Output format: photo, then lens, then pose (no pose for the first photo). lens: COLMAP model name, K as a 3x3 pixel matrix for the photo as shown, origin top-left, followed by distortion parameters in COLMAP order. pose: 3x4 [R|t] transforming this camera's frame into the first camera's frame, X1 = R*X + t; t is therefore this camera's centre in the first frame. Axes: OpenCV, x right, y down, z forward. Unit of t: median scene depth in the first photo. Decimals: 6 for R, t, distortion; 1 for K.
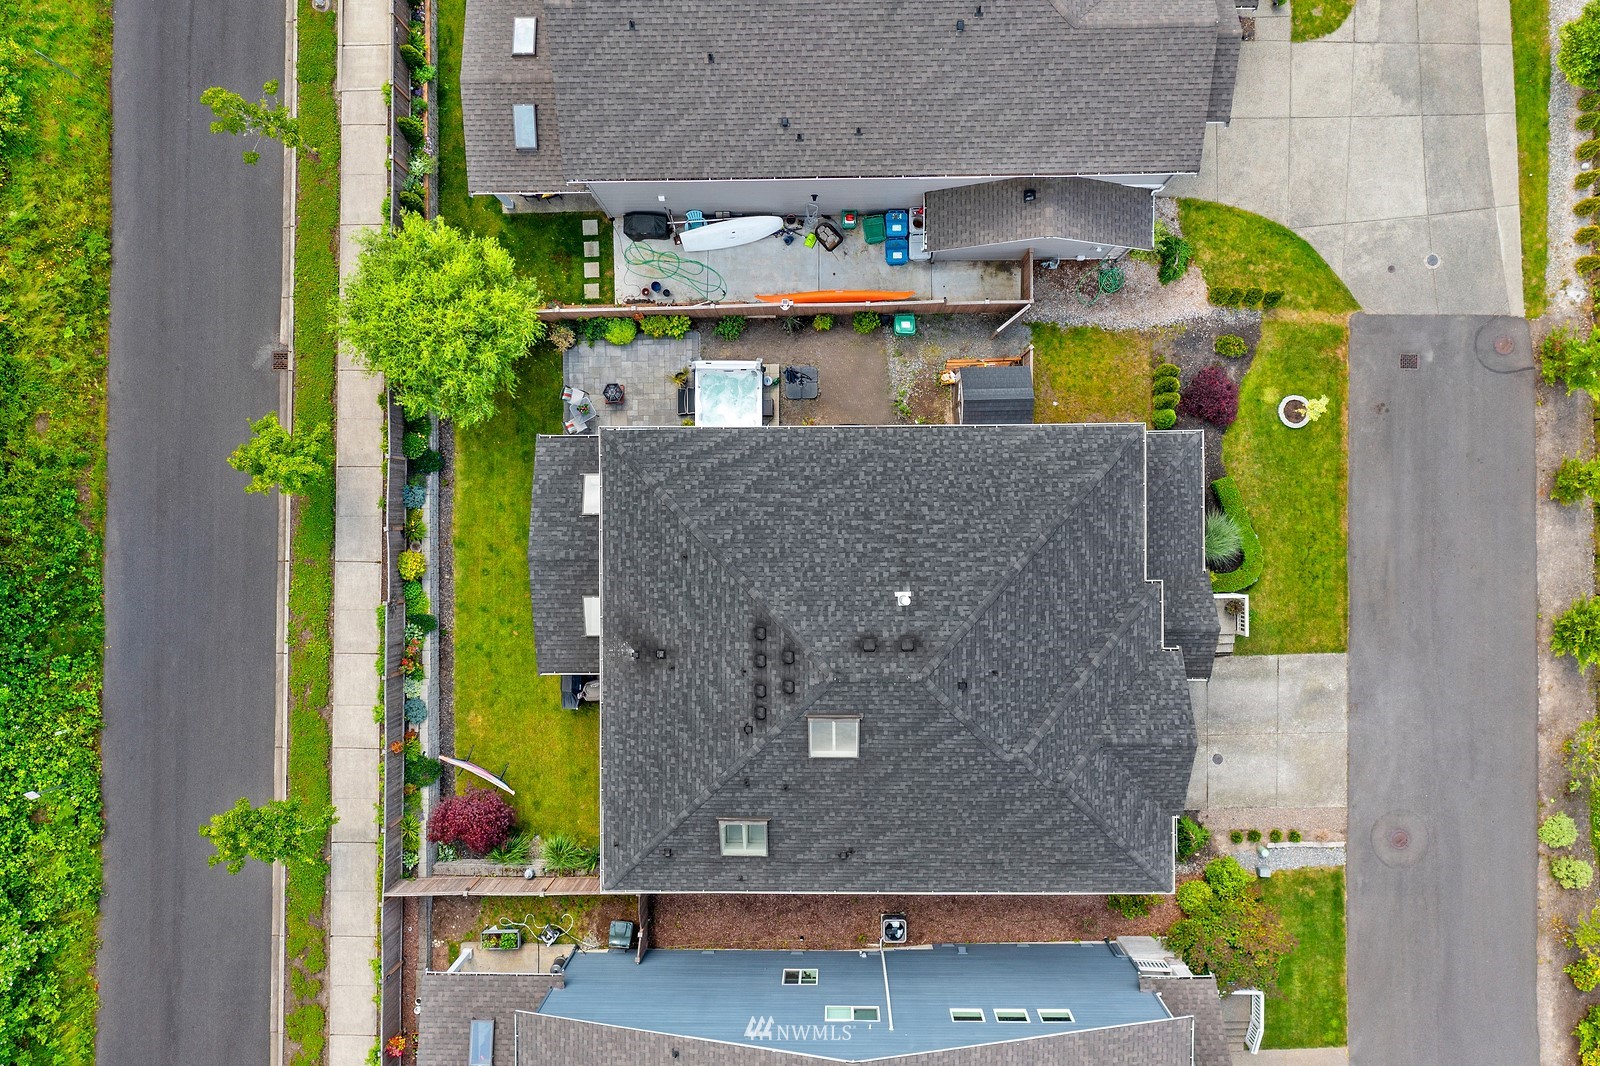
lens RADIAL K [[1269.6, 0, 799.3], [0, 1269.6, 522.5], [0, 0, 1]] dist [-0.006161, -0.008465]
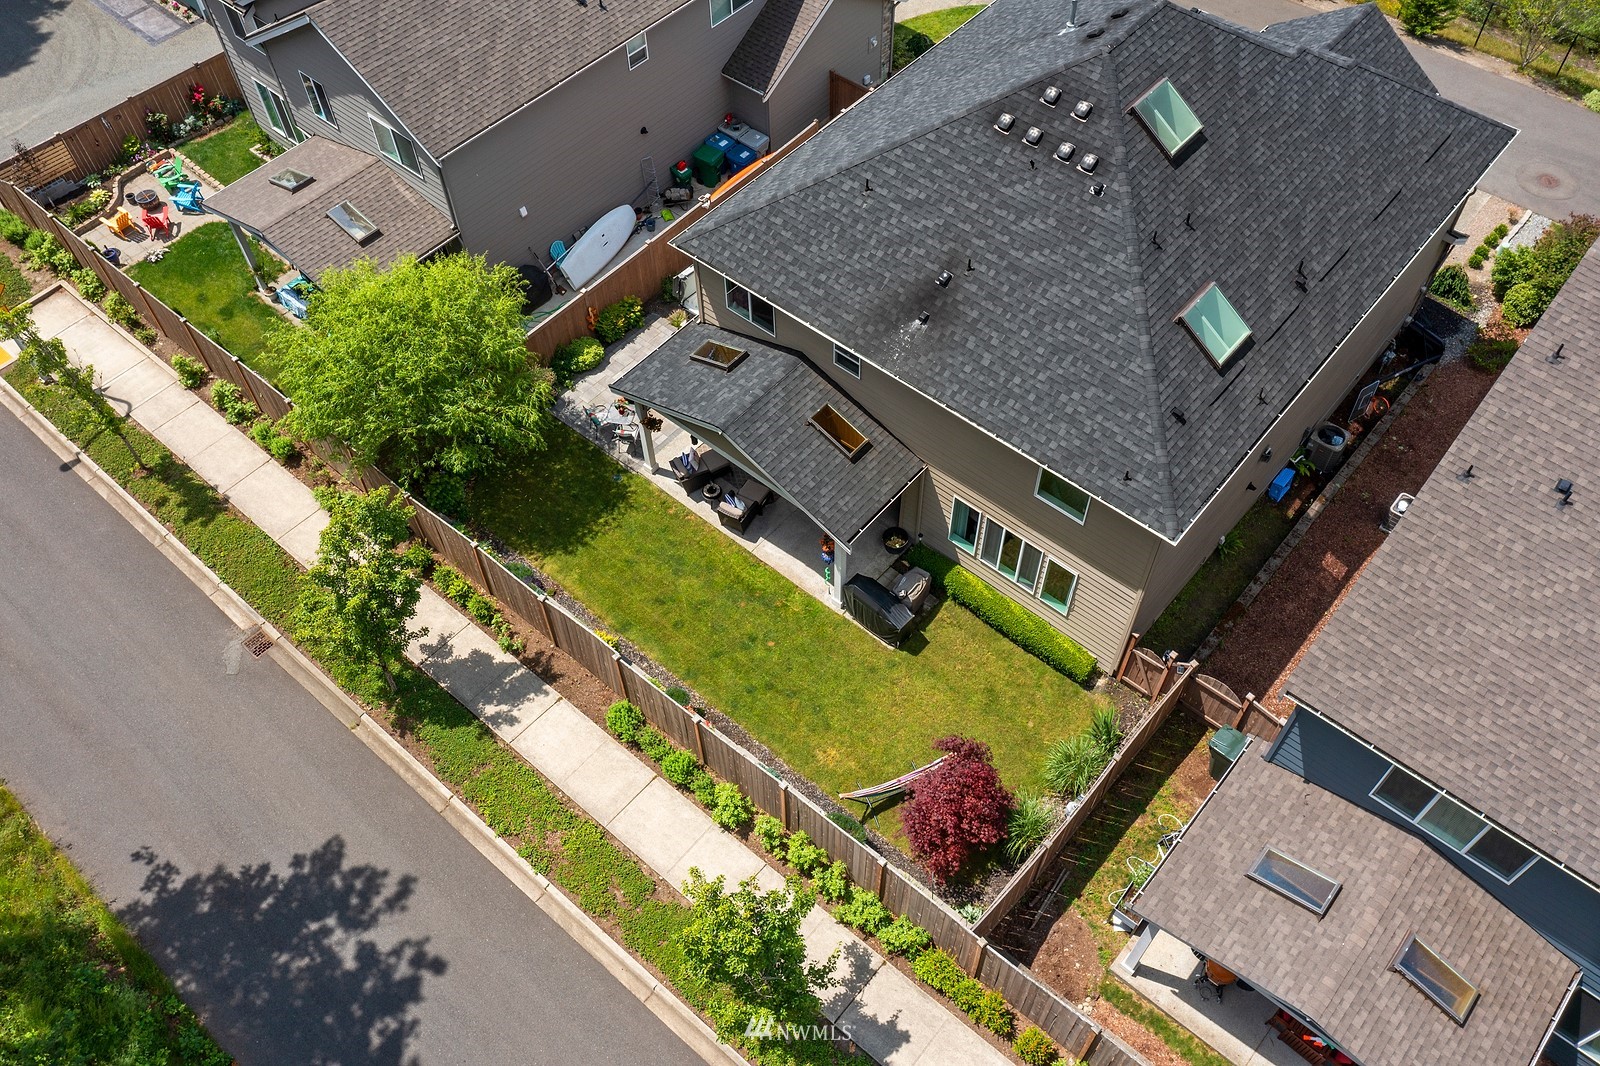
lens RADIAL K [[1269.6, 0, 799.3], [0, 1269.6, 522.5], [0, 0, 1]] dist [-0.006161, -0.008465]
pose [[0.656072, -0.596571, 0.462248, -0.584185], [0.754697, 0.519714, -0.400412, 0.404068], [-0.001363, 0.611556, 0.791200, 0.474152]]
